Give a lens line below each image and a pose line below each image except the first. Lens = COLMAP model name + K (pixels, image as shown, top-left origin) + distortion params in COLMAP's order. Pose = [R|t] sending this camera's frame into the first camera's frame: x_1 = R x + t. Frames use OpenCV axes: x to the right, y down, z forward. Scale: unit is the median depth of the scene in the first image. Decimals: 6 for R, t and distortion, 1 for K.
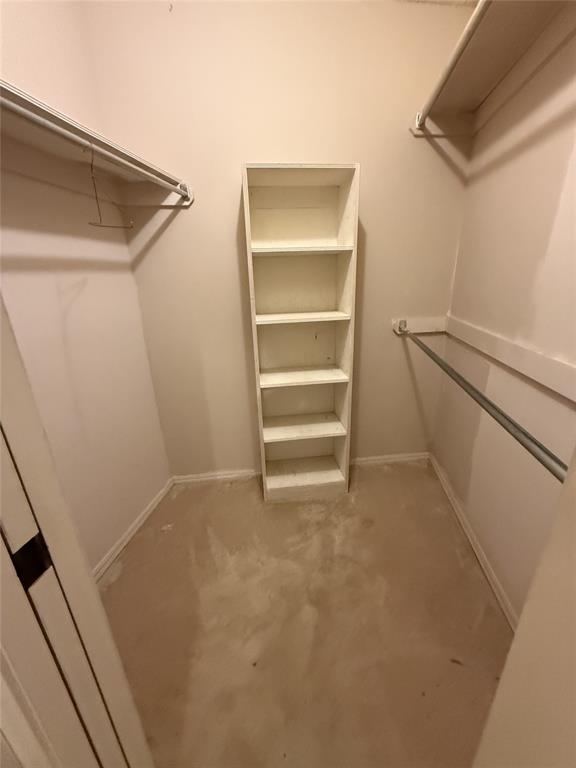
lens RADIAL K [[306.1, 0, 286.7], [0, 306.1, 384.0], [0, 0, 1]] dist [-0.002085, 0.000232]
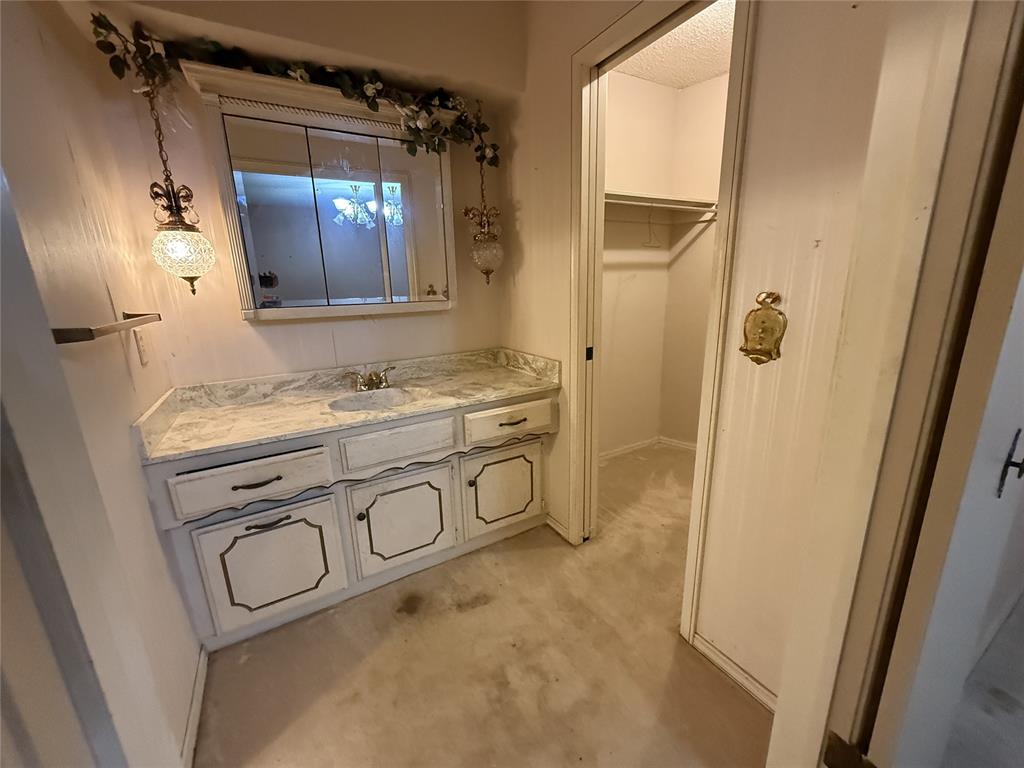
lens RADIAL K [[408.2, 0, 509.6], [0, 408.2, 385.1], [0, 0, 1]] dist [-0.002085, 0.000232]
pose [[0.629323, 0.193352, -0.752707, 0.555706], [-0.242808, 0.968988, 0.045903, 0.237847], [0.738239, 0.153875, 0.656754, -0.684930]]
